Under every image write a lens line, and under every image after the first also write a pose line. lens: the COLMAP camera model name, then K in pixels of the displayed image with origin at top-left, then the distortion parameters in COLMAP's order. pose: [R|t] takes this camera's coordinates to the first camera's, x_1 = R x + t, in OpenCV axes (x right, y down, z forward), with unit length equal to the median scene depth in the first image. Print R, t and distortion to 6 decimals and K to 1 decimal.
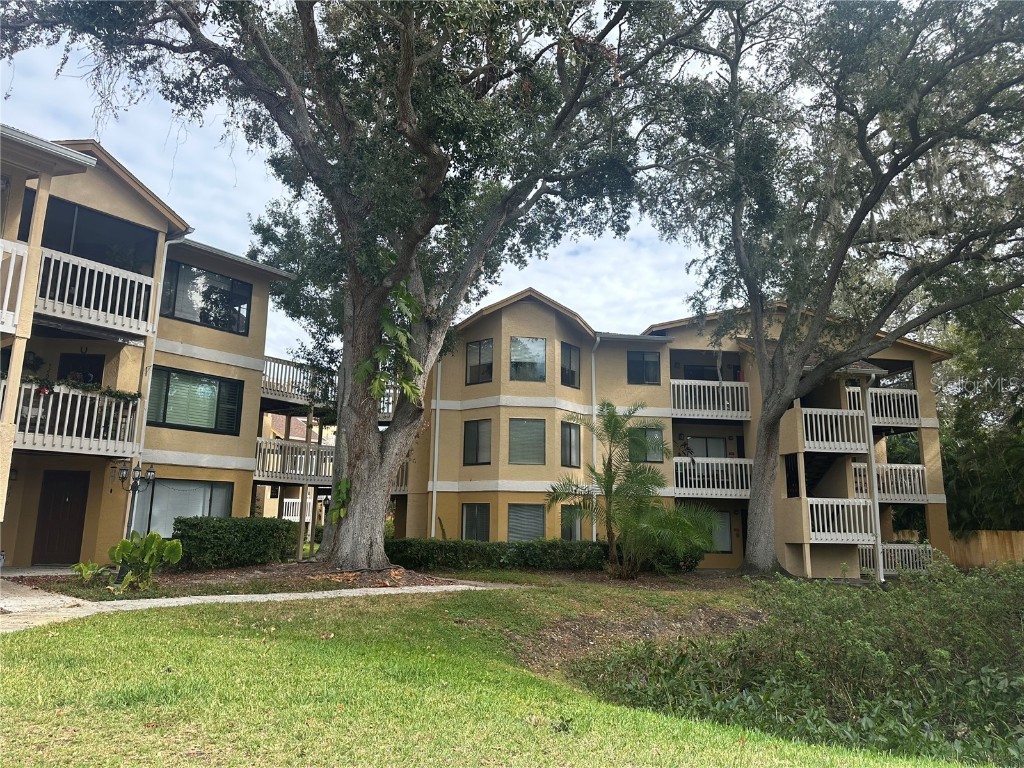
lens RADIAL K [[720.7, 0, 512.0], [0, 720.7, 384.0], [0, 0, 1]] dist [0.056366, -0.091428]
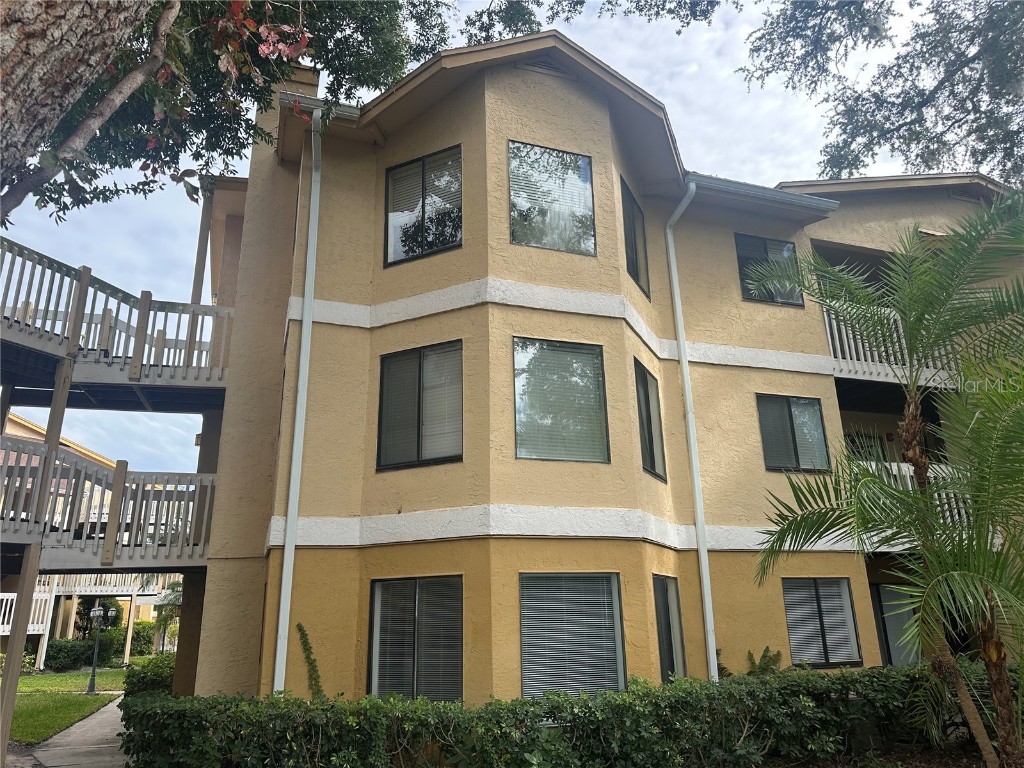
lens RADIAL K [[698.3, 0, 512.0], [0, 698.3, 384.0], [0, 0, 1]] dist [0.112195, -0.186401]
pose [[0.975691, 0.031187, 0.216923, -0.079263], [-0.003515, 0.991922, -0.126802, 0.114090], [-0.219125, 0.122957, 0.967918, 0.641429]]
